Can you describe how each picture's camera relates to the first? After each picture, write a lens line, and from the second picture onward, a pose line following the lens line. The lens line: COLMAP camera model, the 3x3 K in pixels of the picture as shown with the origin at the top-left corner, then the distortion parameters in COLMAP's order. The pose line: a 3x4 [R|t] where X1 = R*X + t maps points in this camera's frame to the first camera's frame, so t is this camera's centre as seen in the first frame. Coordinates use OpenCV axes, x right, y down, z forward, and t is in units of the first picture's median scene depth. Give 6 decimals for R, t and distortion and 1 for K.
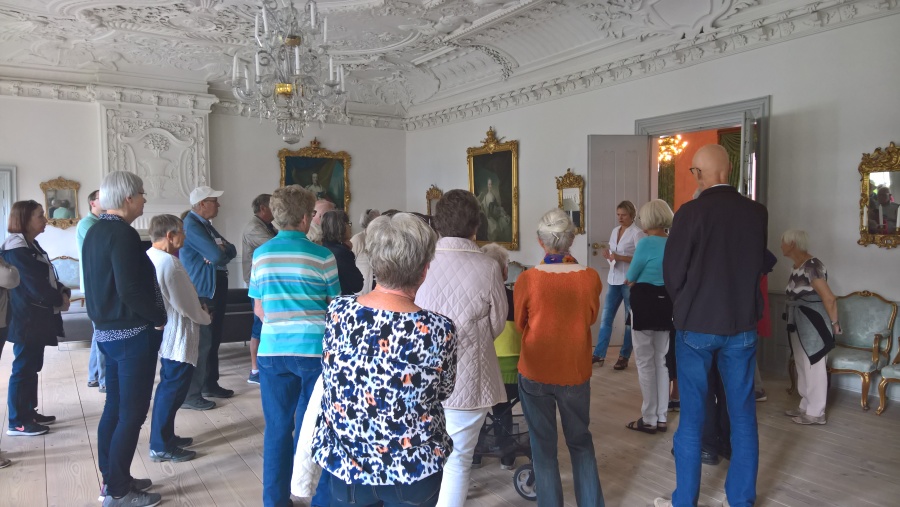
lens RADIAL K [[659.4, 0, 454.6], [0, 659.4, 255.6], [0, 0, 1]] dist [0.043824, -0.053156]
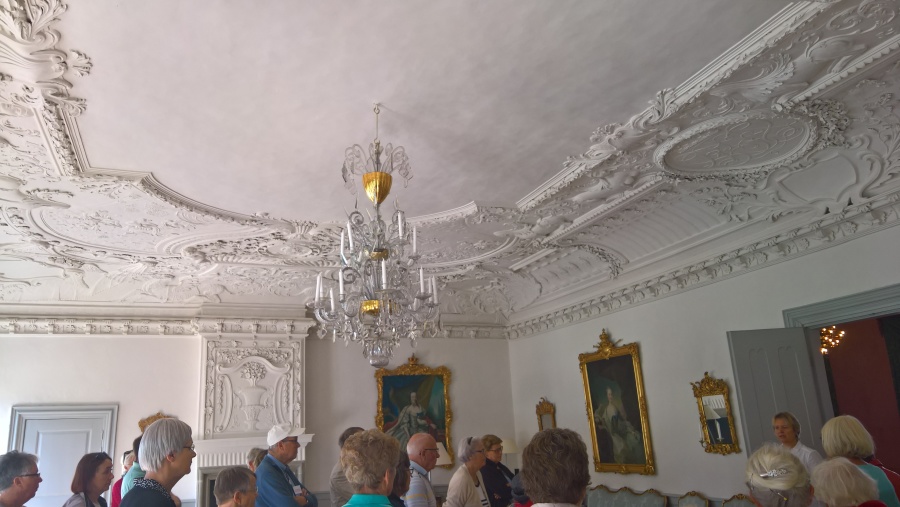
lens RADIAL K [[676.4, 0, 437.7], [0, 676.4, 256.0], [0, 0, 1]] dist [0.041824, -0.059094]
pose [[0.982623, -0.089963, -0.162353, -0.009119], [0.036456, 0.951195, -0.306431, -0.019680], [0.181997, 0.295187, 0.937945, 0.082885]]
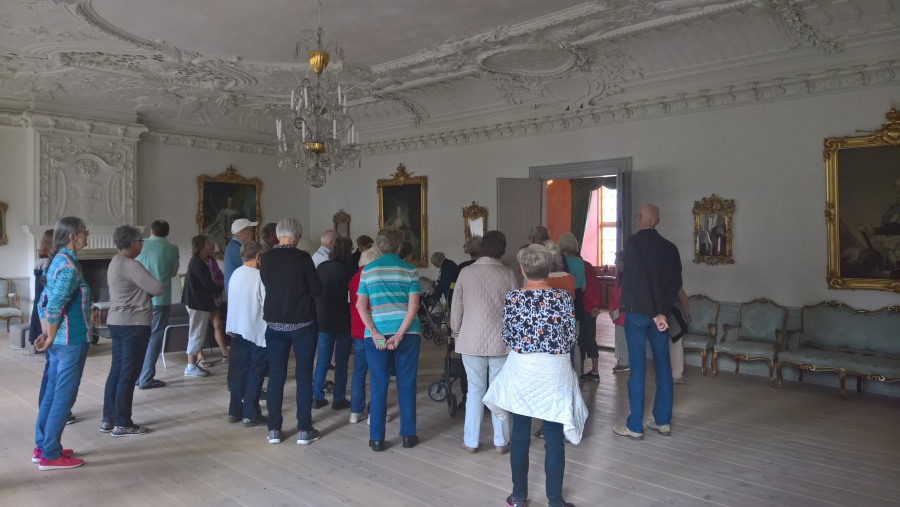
lens RADIAL K [[649.5, 0, 445.0], [0, 649.5, 231.0], [0, 0, 1]] dist [0.041224, -0.047582]
pose [[0.971544, 0.008836, 0.236695, -0.171693], [0.006090, 0.998042, -0.062257, -0.000260], [-0.236782, 0.061927, 0.969587, -0.172544]]
